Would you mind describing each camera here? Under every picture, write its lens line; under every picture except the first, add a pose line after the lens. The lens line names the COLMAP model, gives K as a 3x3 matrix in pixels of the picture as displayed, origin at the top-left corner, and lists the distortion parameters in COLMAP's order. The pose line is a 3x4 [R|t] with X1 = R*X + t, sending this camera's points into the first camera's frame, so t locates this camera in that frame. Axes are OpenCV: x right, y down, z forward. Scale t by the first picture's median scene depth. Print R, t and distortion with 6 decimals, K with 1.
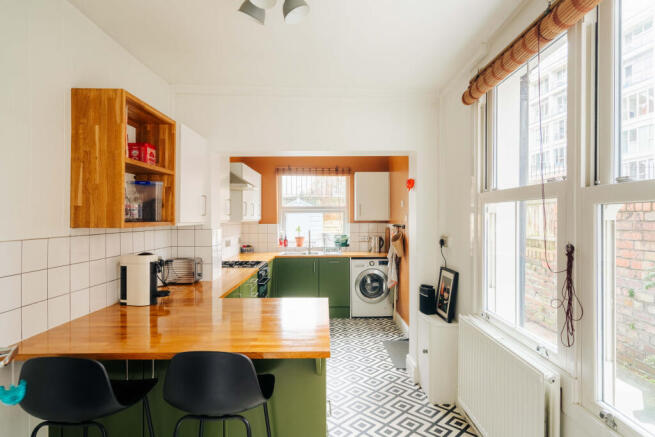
lens RADIAL K [[344.7, 0, 347.0], [0, 344.7, 226.6], [0, 0, 1]] dist [0.000267, 0.000076]
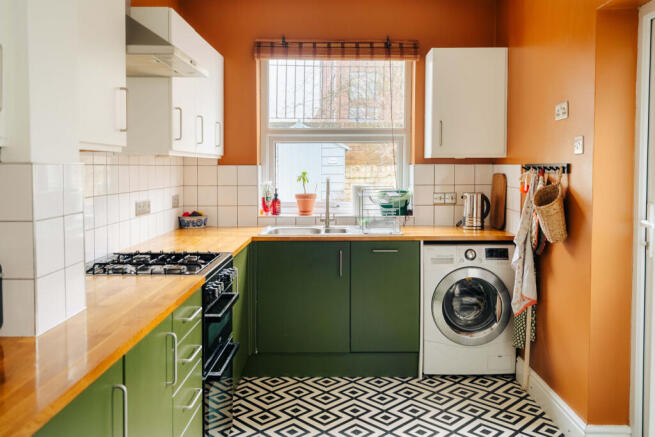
lens RADIAL K [[549.0, 0, 327.0], [0, 549.0, 177.4], [0, 0, 1]] dist [0.003928, 0.000711]
pose [[0.996700, 0.000048, -0.081169, -0.053814], [-0.000417, 0.999990, -0.004538, 0.011810], [0.081168, 0.004557, 0.996690, 0.293716]]
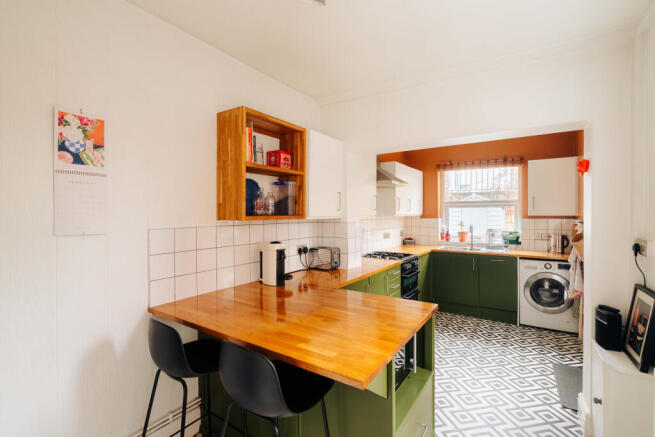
lens RADIAL K [[299.6, 0, 343.5], [0, 299.6, 220.6], [0, 0, 1]] dist [-0.000362, 0.000018]
pose [[0.822486, 0.015147, -0.568584, 0.077440], [-0.014721, 0.999877, 0.005342, -0.002286], [0.568596, 0.003976, 0.822608, 0.107264]]
